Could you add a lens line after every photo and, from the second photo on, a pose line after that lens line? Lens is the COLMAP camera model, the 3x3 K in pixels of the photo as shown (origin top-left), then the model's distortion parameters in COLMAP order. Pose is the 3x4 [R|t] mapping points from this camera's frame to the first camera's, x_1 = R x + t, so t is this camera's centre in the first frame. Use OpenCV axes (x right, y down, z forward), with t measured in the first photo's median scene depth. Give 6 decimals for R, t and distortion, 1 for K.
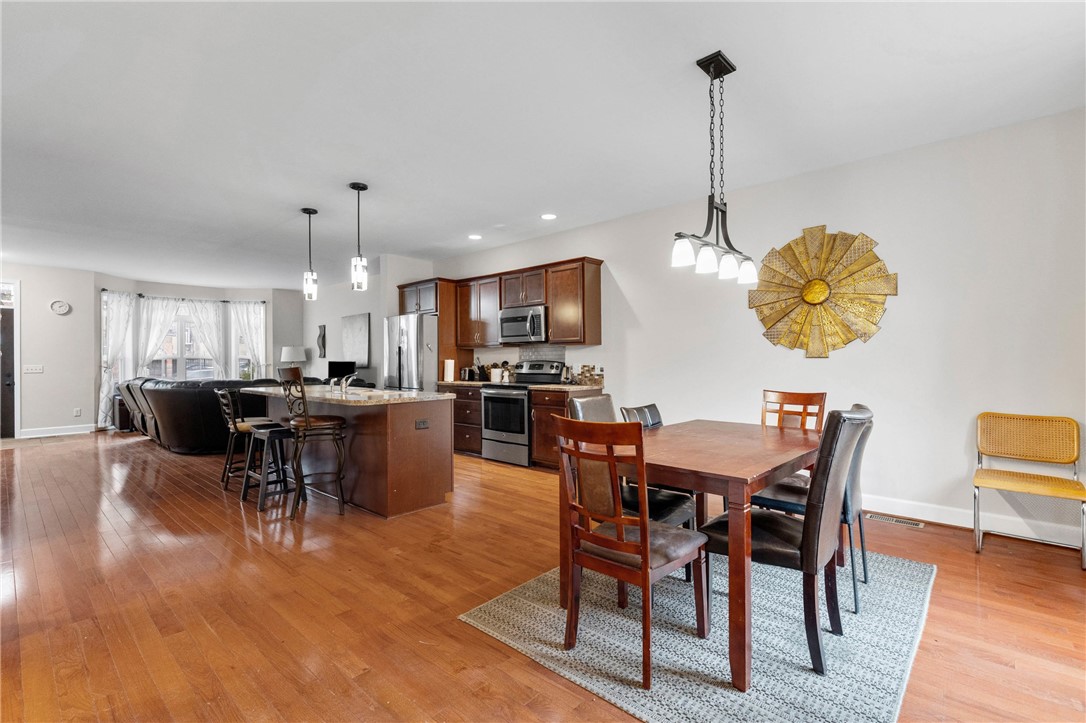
lens RADIAL K [[497.7, 0, 543.0], [0, 497.7, 361.5], [0, 0, 1]] dist [0.000828, 0.000484]
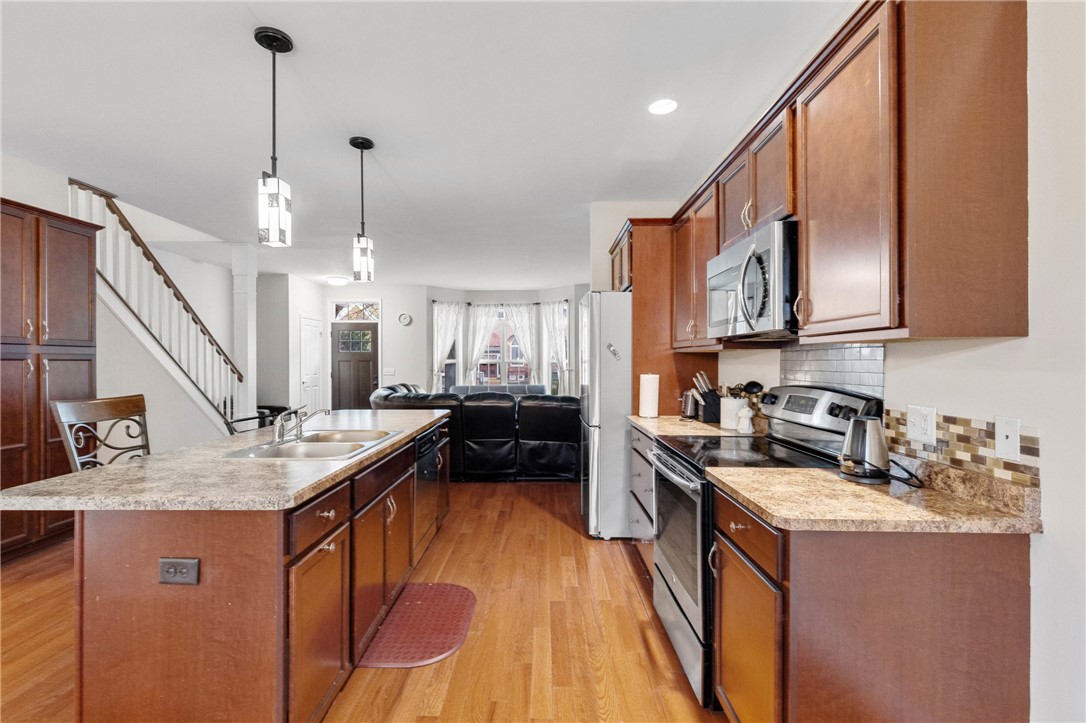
lens RADIAL K [[492.1, 0, 532.4], [0, 492.1, 362.1], [0, 0, 1]] dist [0.002117, 0.000262]
pose [[0.650735, 0.005930, -0.759282, 0.119235], [-0.002861, 0.999982, 0.005358, -0.018843], [0.759300, -0.001314, 0.650740, 0.577826]]
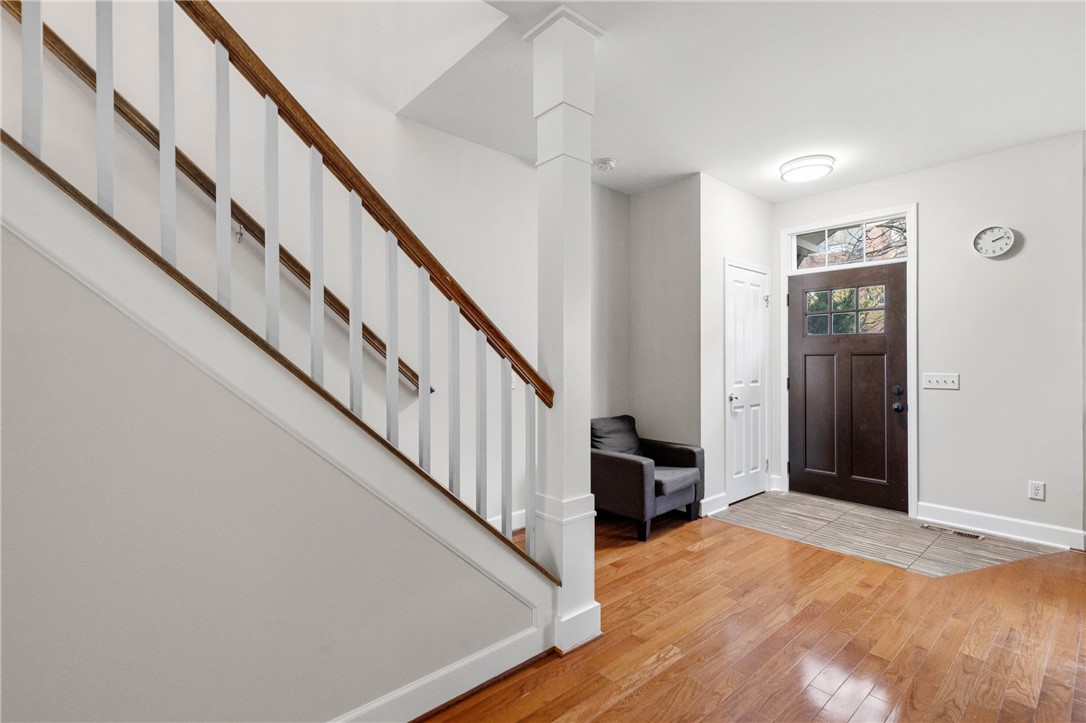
lens RADIAL K [[502.6, 0, 535.4], [0, 502.6, 361.2], [0, 0, 1]] dist [0.007481, 0.000525]
pose [[-0.116731, 0.005272, -0.993150, -0.582439], [-0.002918, 0.999980, 0.005652, -0.006737], [0.993159, 0.003558, -0.116713, 0.788836]]
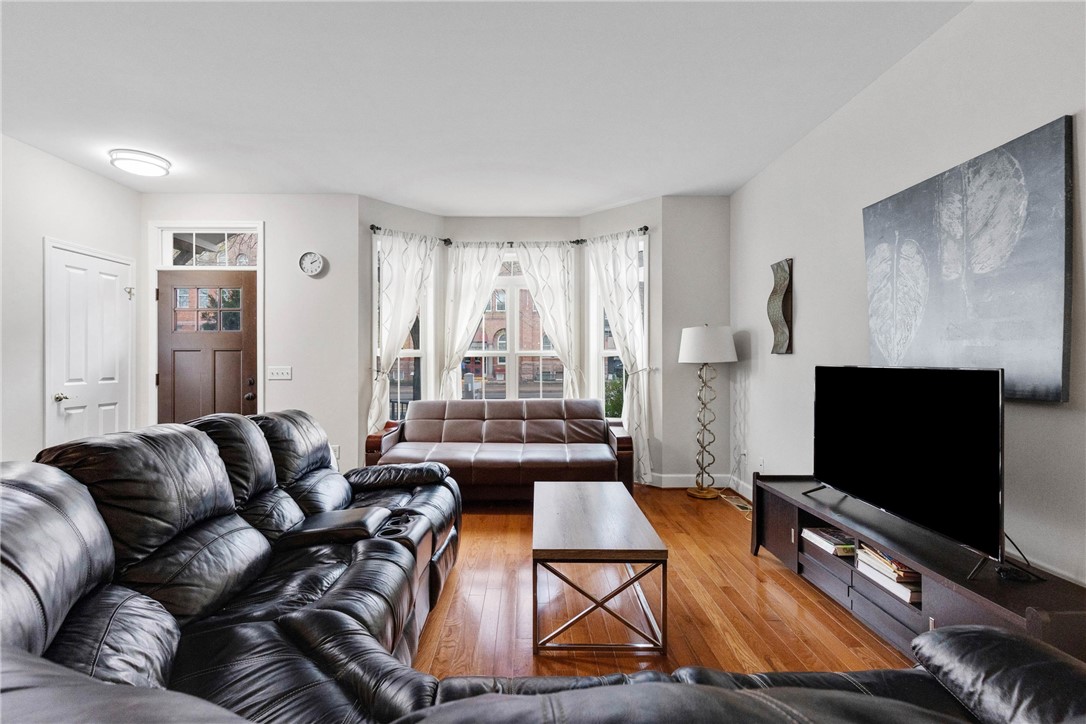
lens RADIAL K [[502.6, 0, 535.4], [0, 502.6, 361.7], [0, 0, 1]] dist [0.007481, 0.000525]
pose [[0.688945, 0.009705, -0.724749, -0.465708], [-0.005594, 0.999952, 0.008072, -0.005744], [0.724792, -0.001507, 0.688966, 0.957177]]
